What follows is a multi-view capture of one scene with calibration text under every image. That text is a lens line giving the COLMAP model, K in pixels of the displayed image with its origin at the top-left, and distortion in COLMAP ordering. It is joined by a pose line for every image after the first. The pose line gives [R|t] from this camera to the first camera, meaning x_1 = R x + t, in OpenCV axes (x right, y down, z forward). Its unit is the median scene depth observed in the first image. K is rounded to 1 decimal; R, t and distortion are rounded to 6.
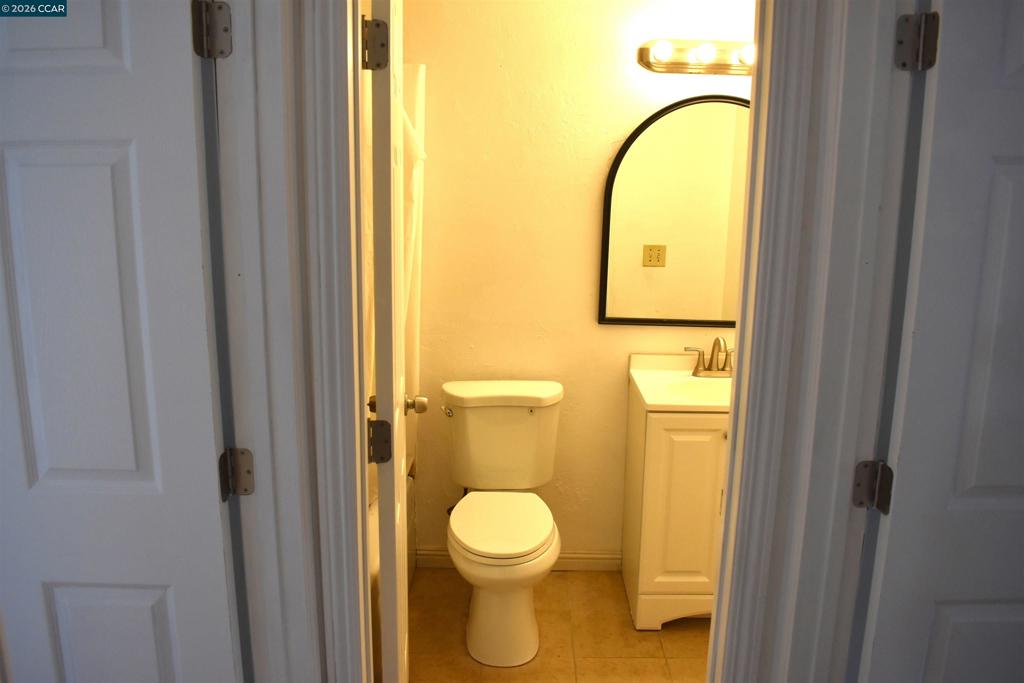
lens RADIAL K [[800.6, 0, 508.5], [0, 800.6, 345.2], [0, 0, 1]] dist [-0.092890, 0.014188]
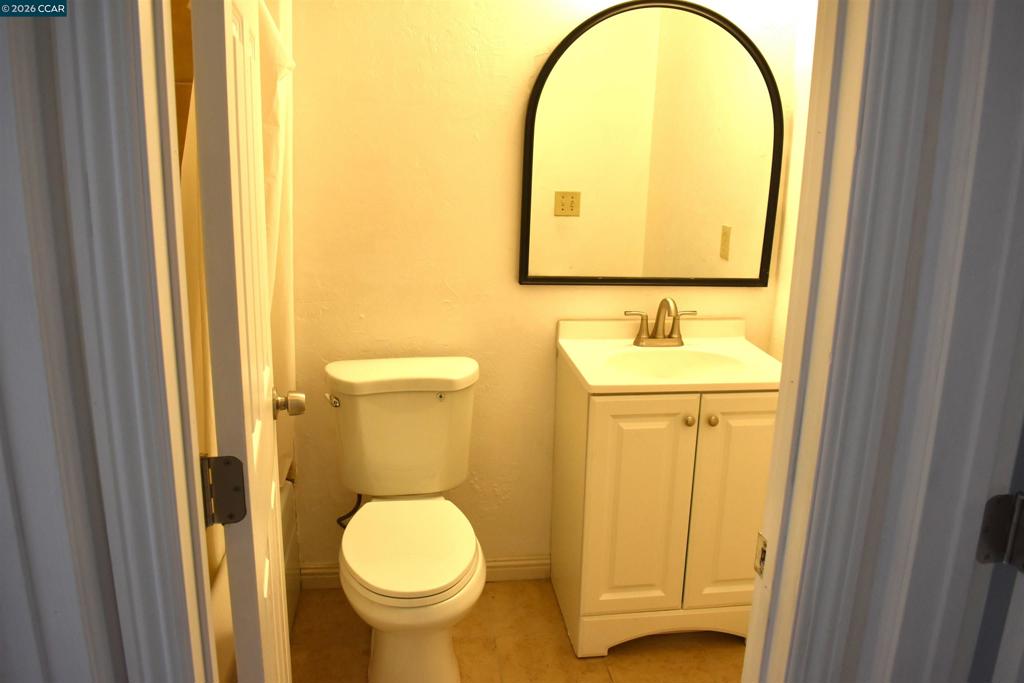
lens RADIAL K [[800.6, 0, 508.7], [0, 800.6, 337.0], [0, 0, 1]] dist [-0.092890, 0.014188]
pose [[0.989157, -0.028800, 0.144008, -0.017188], [0.022673, 0.998774, 0.044012, -0.009991], [-0.145099, -0.040269, 0.988597, 0.211192]]
